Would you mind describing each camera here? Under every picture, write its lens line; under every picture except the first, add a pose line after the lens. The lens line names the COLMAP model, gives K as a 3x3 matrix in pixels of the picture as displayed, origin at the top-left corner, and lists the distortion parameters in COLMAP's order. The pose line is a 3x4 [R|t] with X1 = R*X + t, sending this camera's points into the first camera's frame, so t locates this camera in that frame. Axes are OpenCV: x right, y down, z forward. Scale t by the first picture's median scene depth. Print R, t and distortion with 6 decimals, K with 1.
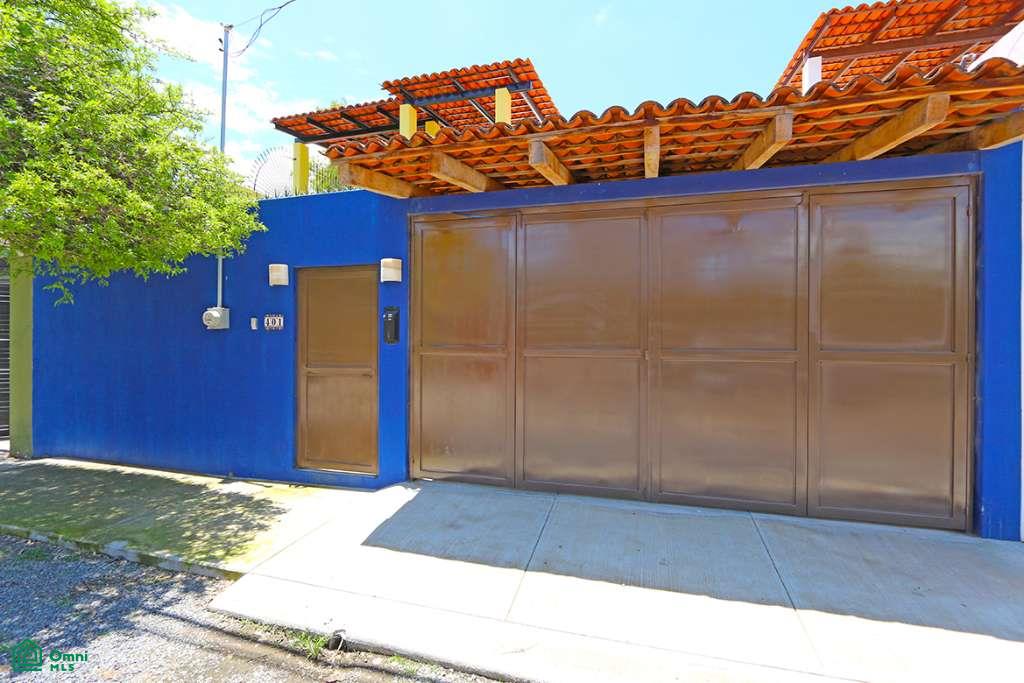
lens RADIAL K [[468.8, 0, 509.1], [0, 468.8, 342.4], [0, 0, 1]] dist [-0.010780, 0.000793]
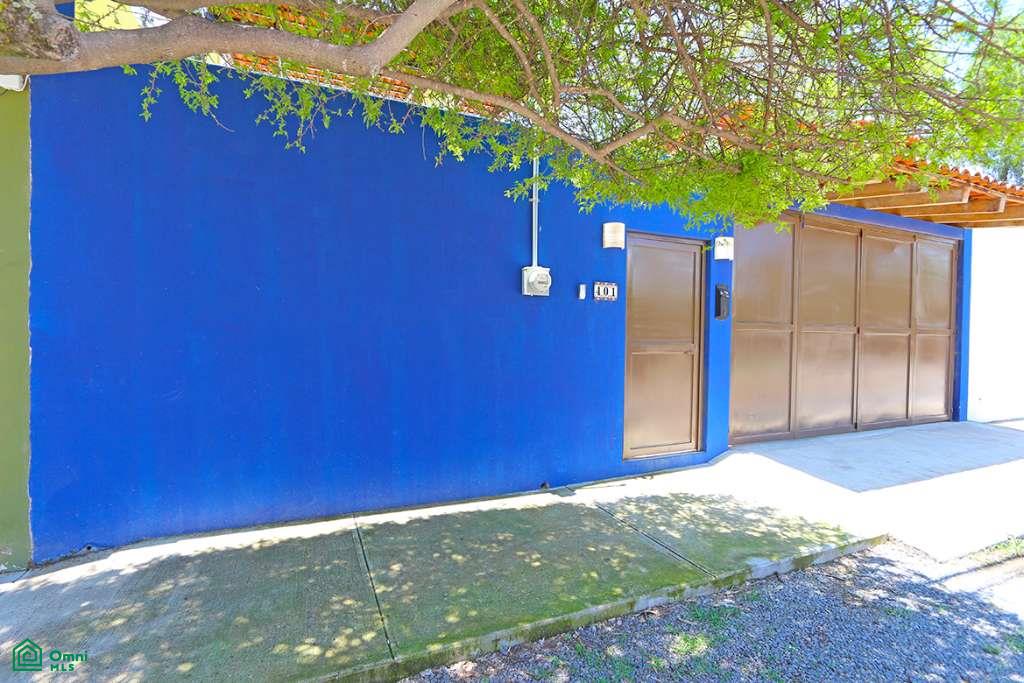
lens RADIAL K [[468.8, 0, 509.3], [0, 468.8, 342.2], [0, 0, 1]] dist [-0.010780, 0.000793]
pose [[0.769116, -0.008530, 0.639052, -1.395415], [-0.008286, 0.999694, 0.023317, 0.035072], [-0.639055, -0.023229, 0.768810, 0.554359]]
